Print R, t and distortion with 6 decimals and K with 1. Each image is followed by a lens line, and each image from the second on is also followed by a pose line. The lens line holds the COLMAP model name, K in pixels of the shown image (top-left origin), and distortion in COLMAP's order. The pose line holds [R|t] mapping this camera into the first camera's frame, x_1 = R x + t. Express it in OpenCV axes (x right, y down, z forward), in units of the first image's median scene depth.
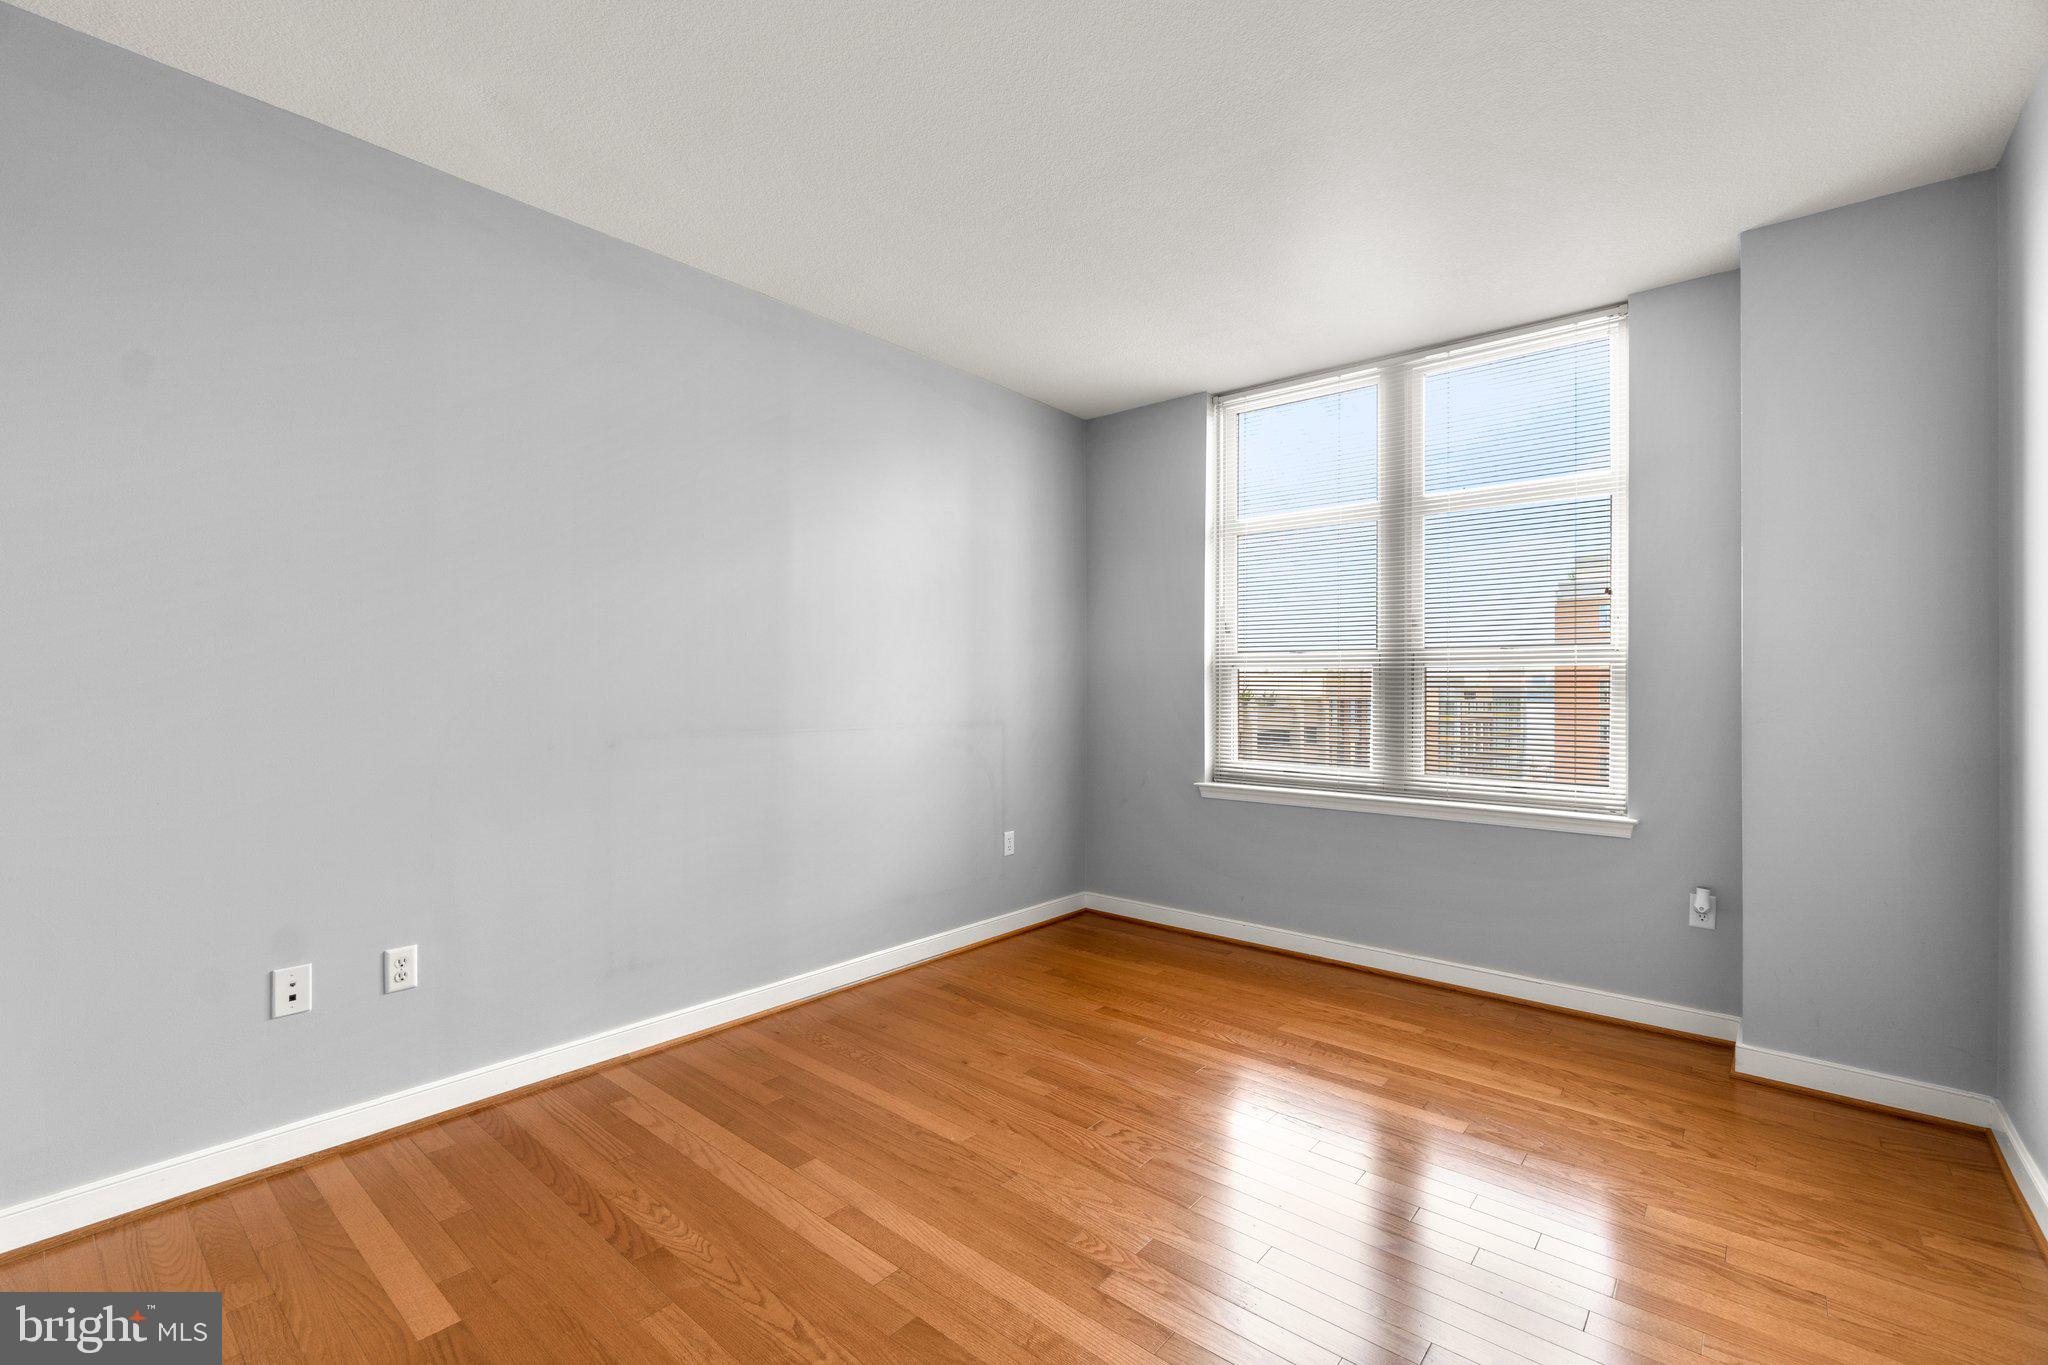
lens RADIAL K [[891.5, 0, 1023.3], [0, 891.5, 684.0], [0, 0, 1]] dist [-0.006825, 0.001548]
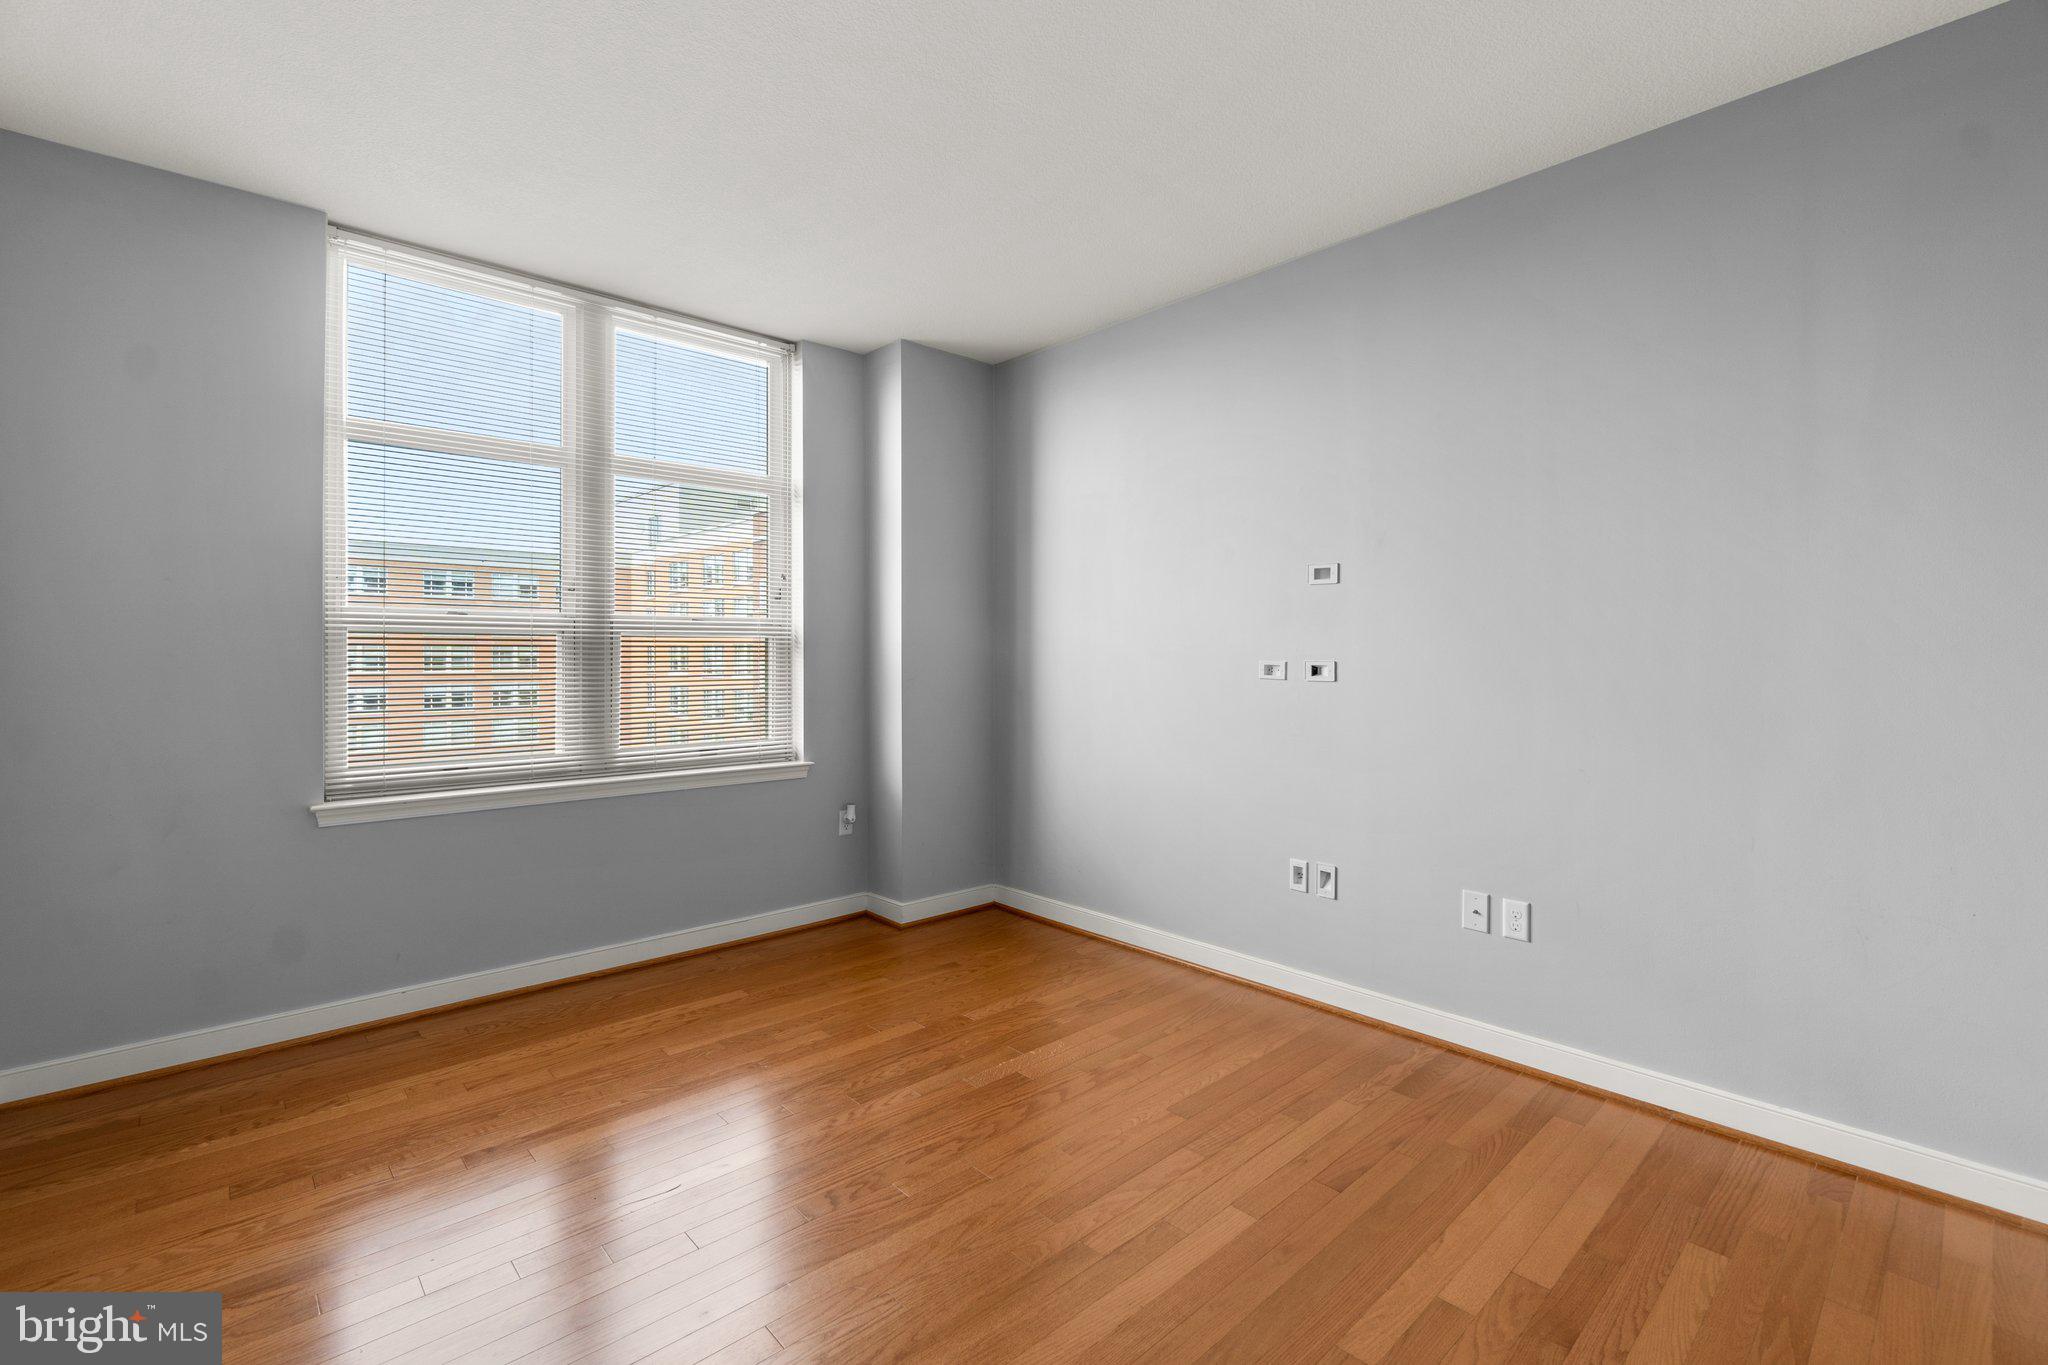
lens RADIAL K [[891.5, 0, 1032.0], [0, 891.5, 651.3], [0, 0, 1]] dist [-0.006825, 0.001548]
pose [[0.119706, 0.003234, 0.992804, -0.494721], [0.004118, 0.999984, -0.003754, 0.003286], [-0.992801, 0.004538, 0.119691, 0.516046]]
